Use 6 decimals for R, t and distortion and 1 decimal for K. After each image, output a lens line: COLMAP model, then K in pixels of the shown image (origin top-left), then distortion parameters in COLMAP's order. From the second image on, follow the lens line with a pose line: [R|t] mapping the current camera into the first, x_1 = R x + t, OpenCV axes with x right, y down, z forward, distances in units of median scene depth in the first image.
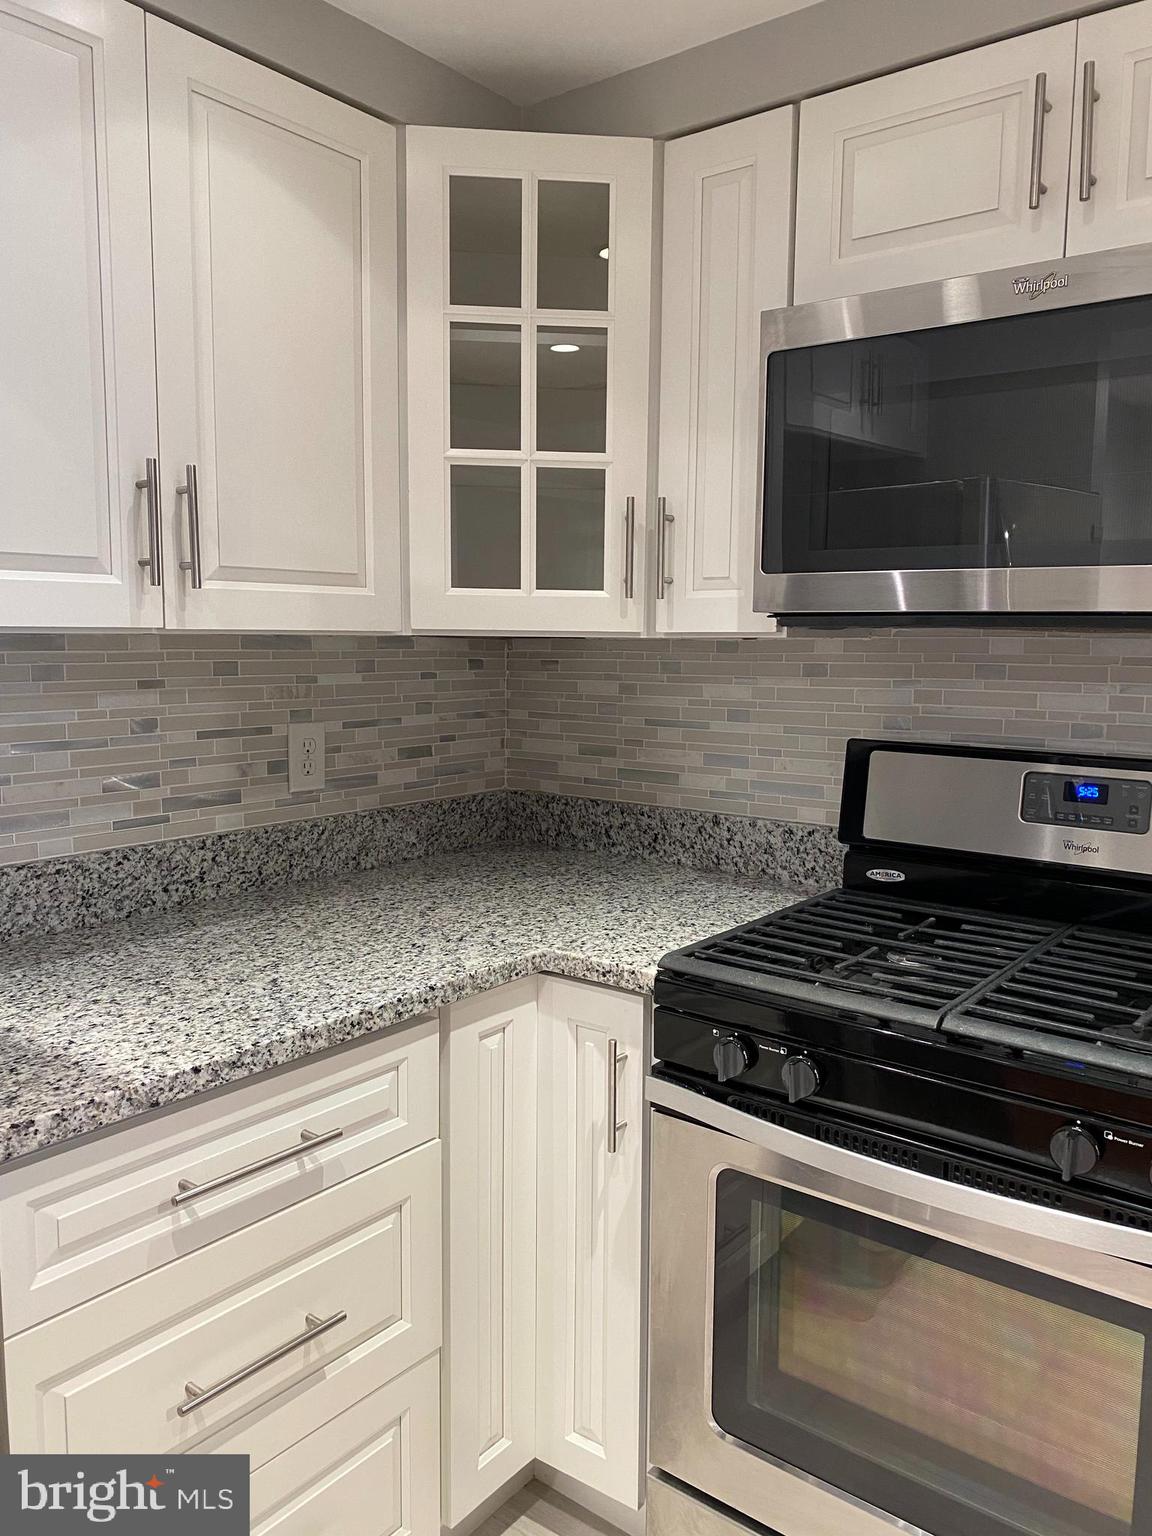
lens RADIAL K [[1171.8, 0, 573.0], [0, 1171.8, 765.1], [0, 0, 1]] dist [0.064495, -0.074522]
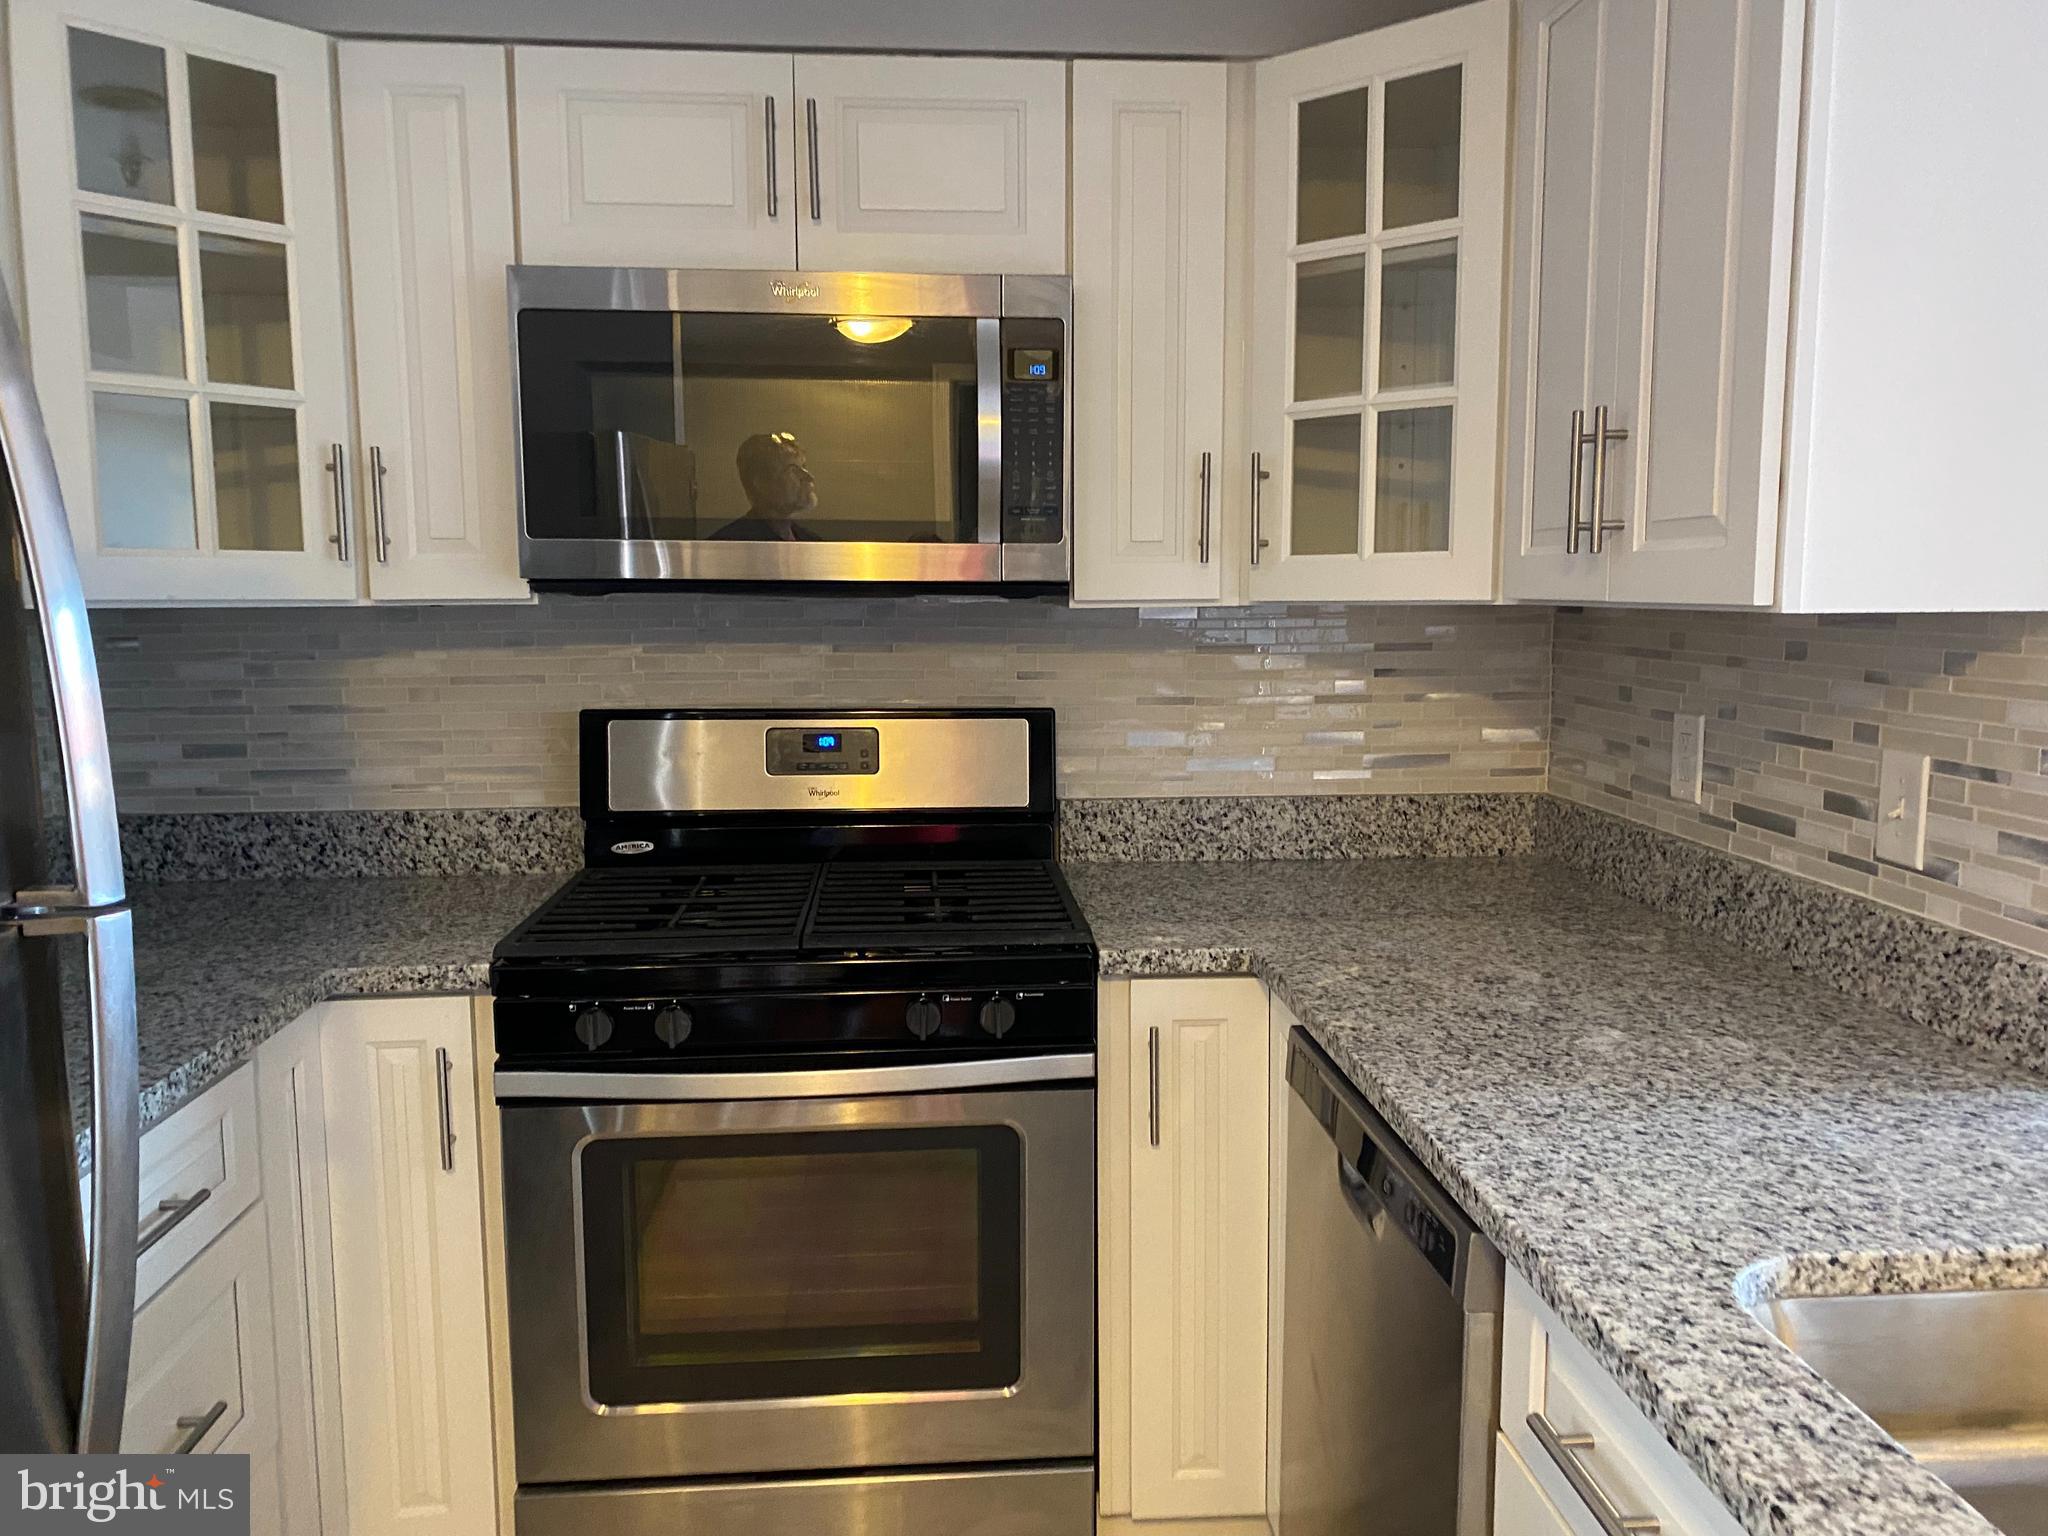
lens RADIAL K [[1562.5, 0, 1041.9], [0, 1562.5, 786.4], [0, 0, 1]] dist [0.064495, -0.074522]
pose [[0.732168, -0.095873, 0.674343, -0.379049], [0.086620, 0.995112, 0.047429, 0.011737], [-0.675594, 0.023686, 0.736893, -0.197625]]
